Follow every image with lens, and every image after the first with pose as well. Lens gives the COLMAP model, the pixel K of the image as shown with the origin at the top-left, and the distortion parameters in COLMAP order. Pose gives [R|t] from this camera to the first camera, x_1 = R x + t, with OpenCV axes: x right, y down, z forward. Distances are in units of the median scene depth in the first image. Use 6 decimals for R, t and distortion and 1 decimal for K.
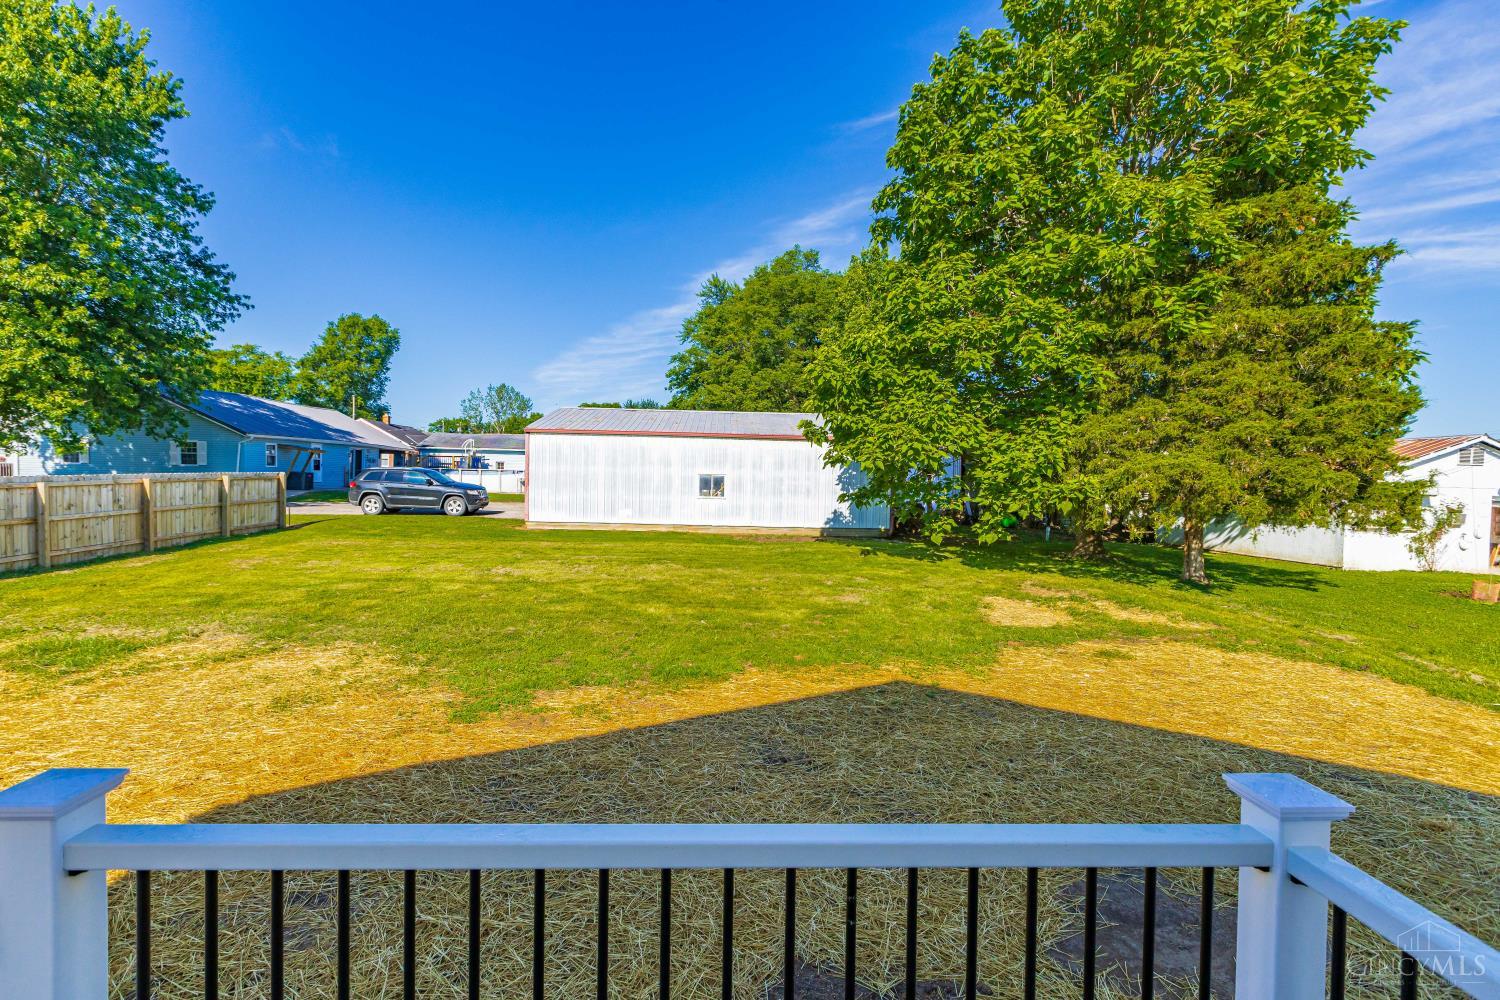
lens RADIAL K [[667.3, 0, 750.0], [0, 667.3, 500.0], [0, 0, 1]] dist [0.005172, -0.000174]
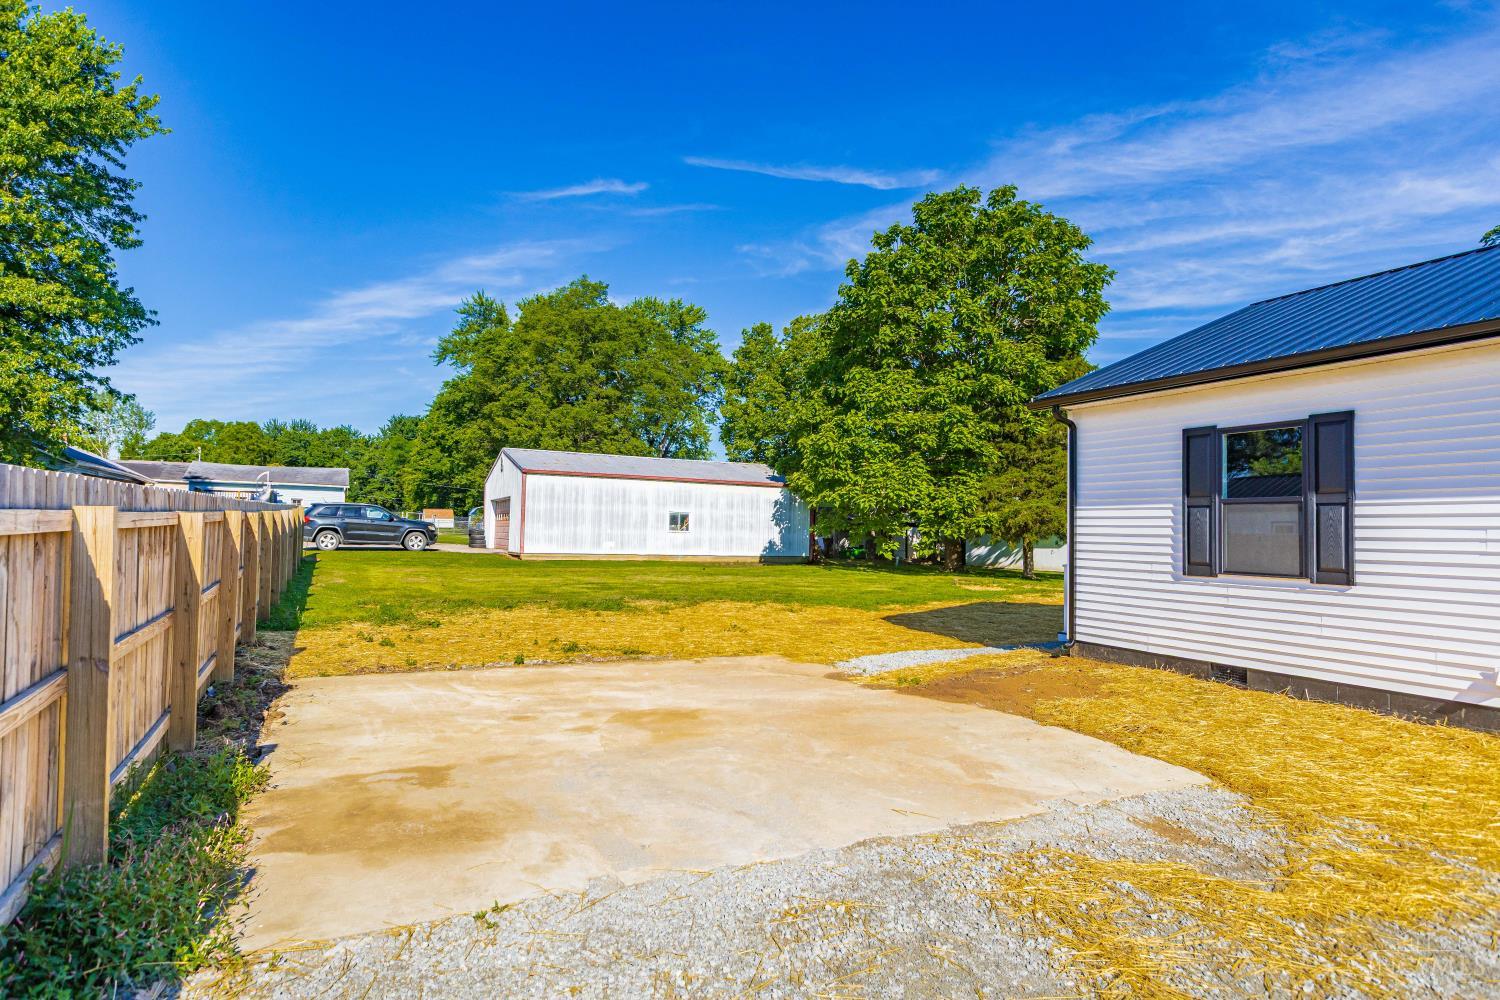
lens RADIAL K [[820.3, 0, 750.0], [0, 820.3, 500.0], [0, 0, 1]] dist [-0.001123, 0.000573]
pose [[0.912448, 0.015657, 0.408894, -0.554204], [0.011114, 0.997951, -0.063014, 0.034585], [-0.409043, 0.062041, 0.910404, -0.397462]]
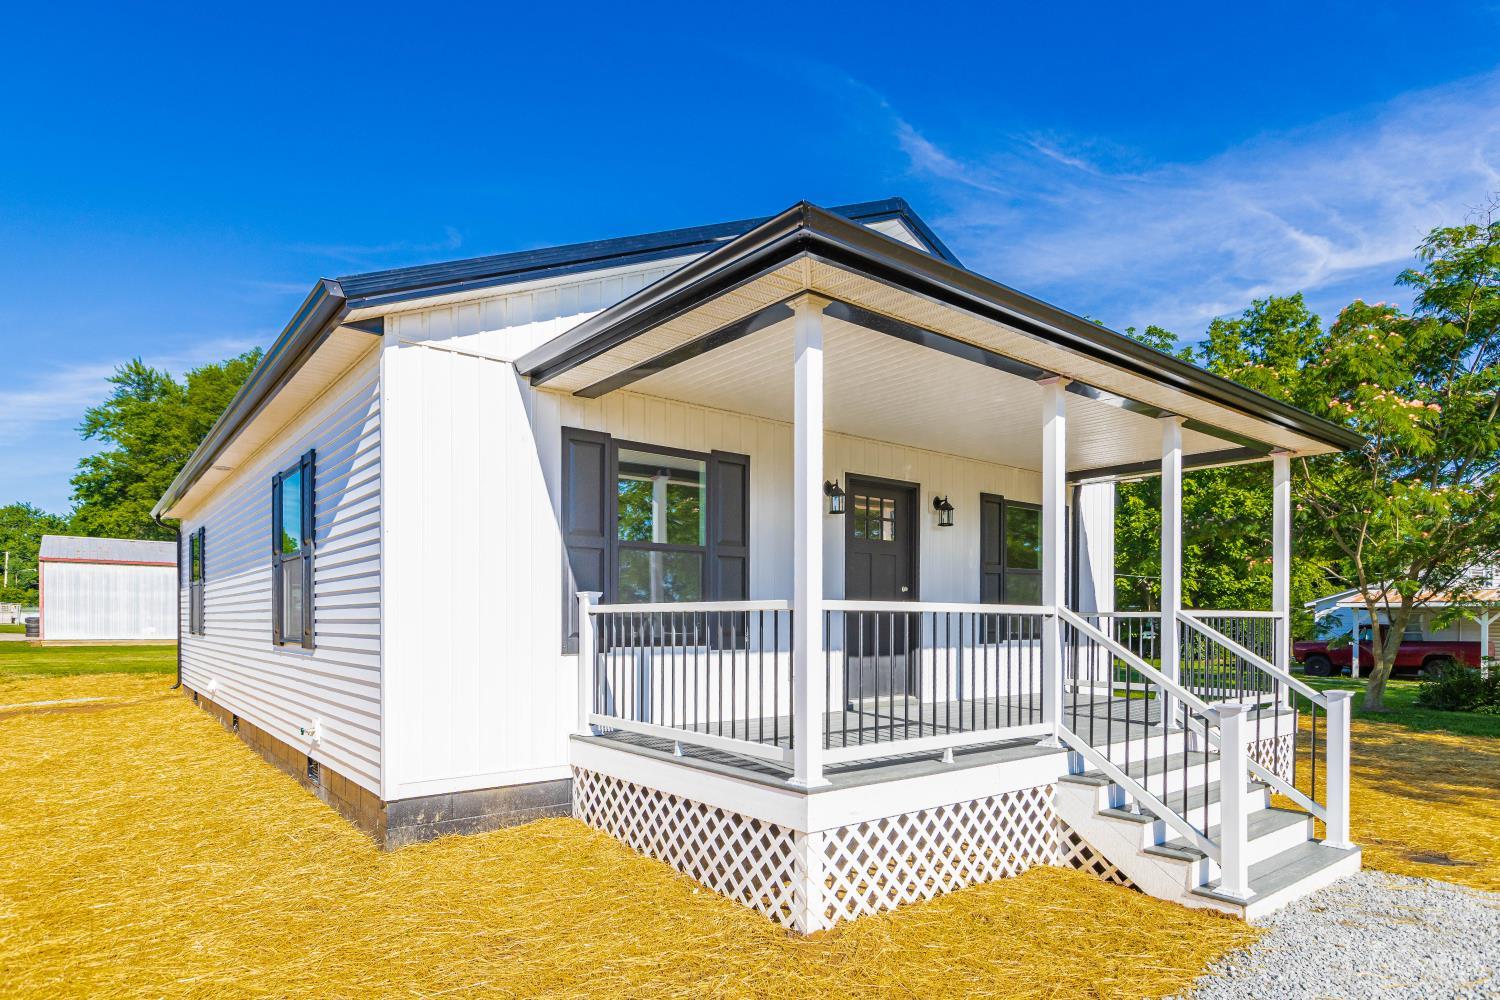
lens RADIAL K [[860.0, 0, 750.7], [0, 860.0, 632.8], [0, 0, 1]] dist [0.001149, 0.001007]
pose [[0.810987, -0.018197, 0.584781, -0.217355], [0.027442, 0.999599, -0.006952, 0.064470], [-0.584420, 0.021686, 0.811161, -0.885384]]
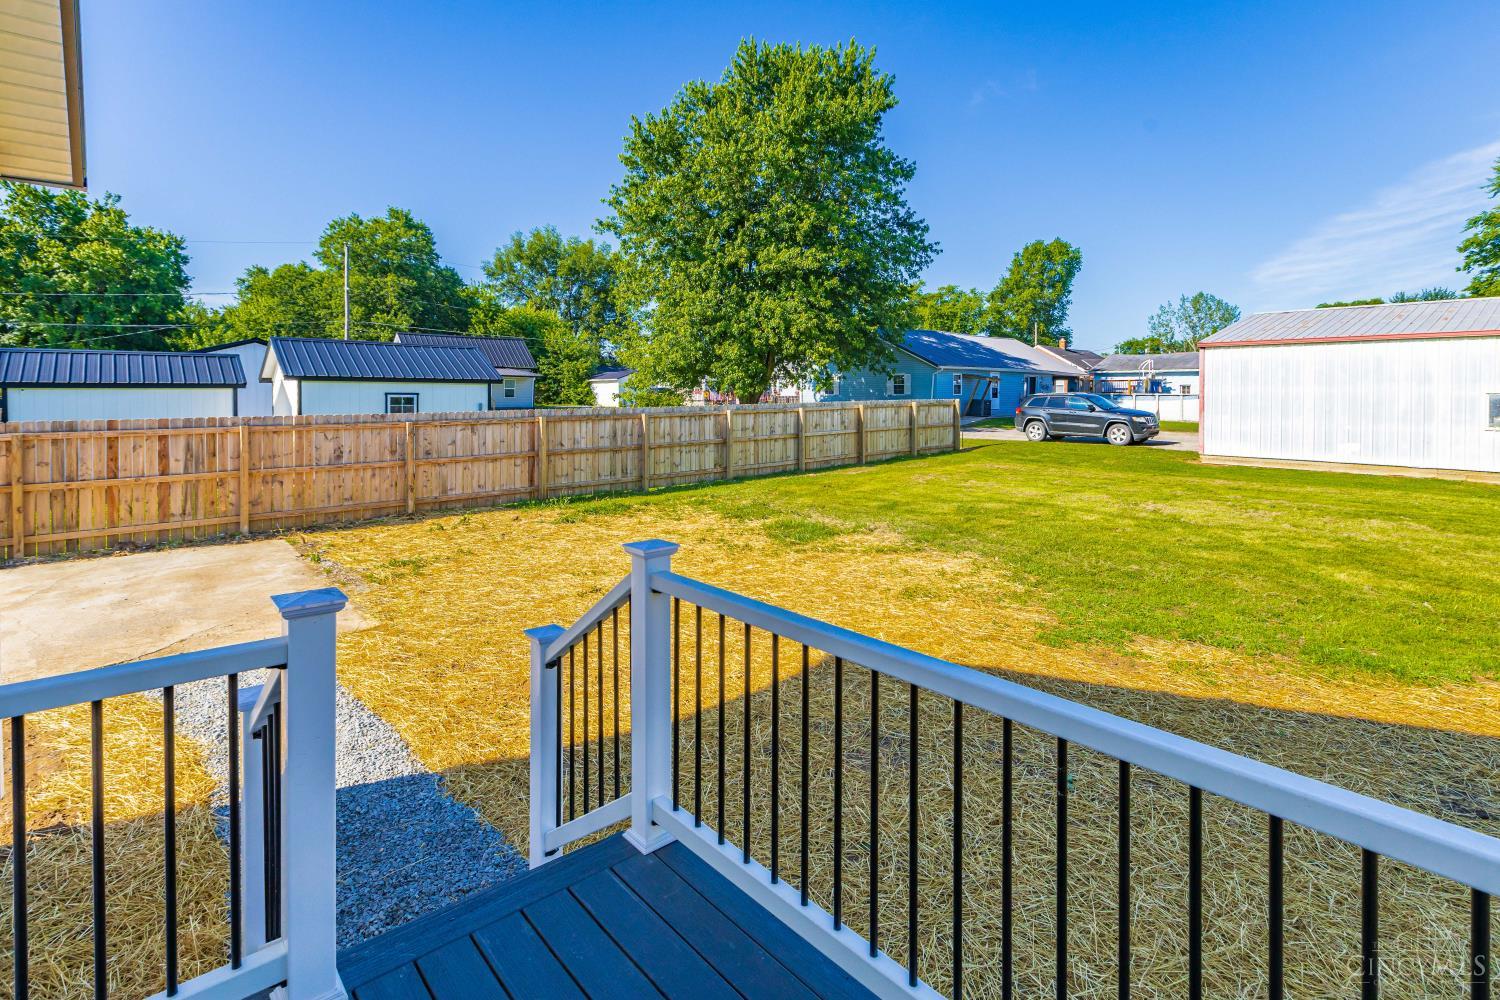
lens RADIAL K [[747.3, 0, 774.3], [0, 747.3, 407.4], [0, 0, 1]] dist [0.002065, 0.000650]
pose [[0.637027, -0.005384, -0.770823, 0.046620], [-0.018873, 0.999567, -0.022579, 0.005024], [0.770611, 0.028931, 0.636649, -0.004517]]
